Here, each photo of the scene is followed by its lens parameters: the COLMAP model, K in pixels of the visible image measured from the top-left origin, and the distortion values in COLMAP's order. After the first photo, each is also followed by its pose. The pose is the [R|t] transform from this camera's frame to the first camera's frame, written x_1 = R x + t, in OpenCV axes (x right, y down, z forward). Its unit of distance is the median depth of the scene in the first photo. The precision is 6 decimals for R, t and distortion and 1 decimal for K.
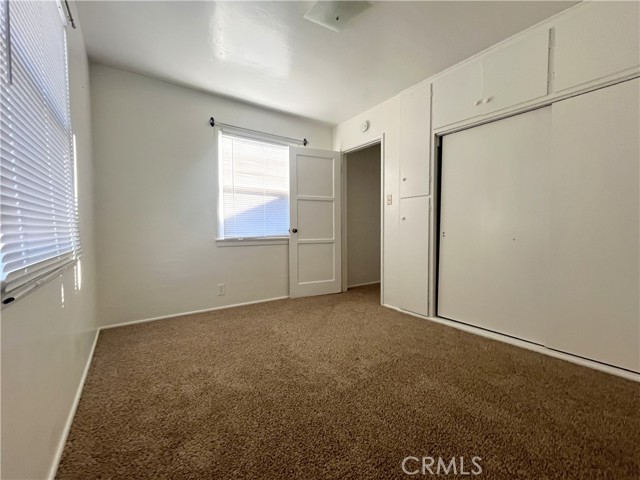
lens RADIAL K [[268.7, 0, 320.0], [0, 268.7, 240.0], [0, 0, 1]] dist [-0.002695, -0.000310]
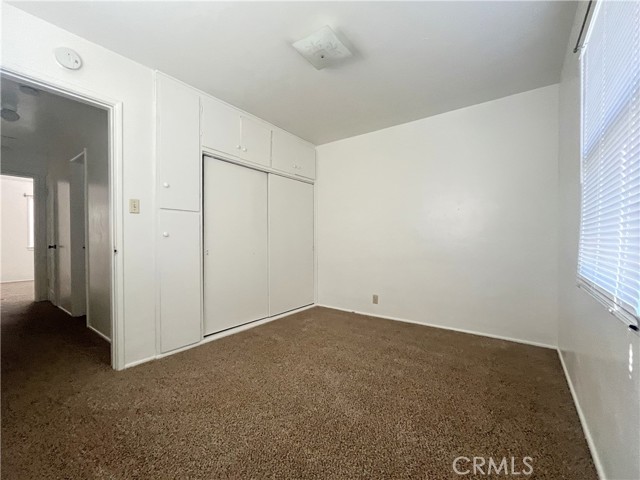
lens RADIAL K [[268.7, 0, 320.0], [0, 268.7, 240.0], [0, 0, 1]] dist [-0.002695, -0.000310]
pose [[-0.311284, 0.003831, 0.950309, -0.637436], [0.042577, 0.999044, 0.009919, -0.060466], [-0.949363, 0.043549, -0.311149, 0.911361]]
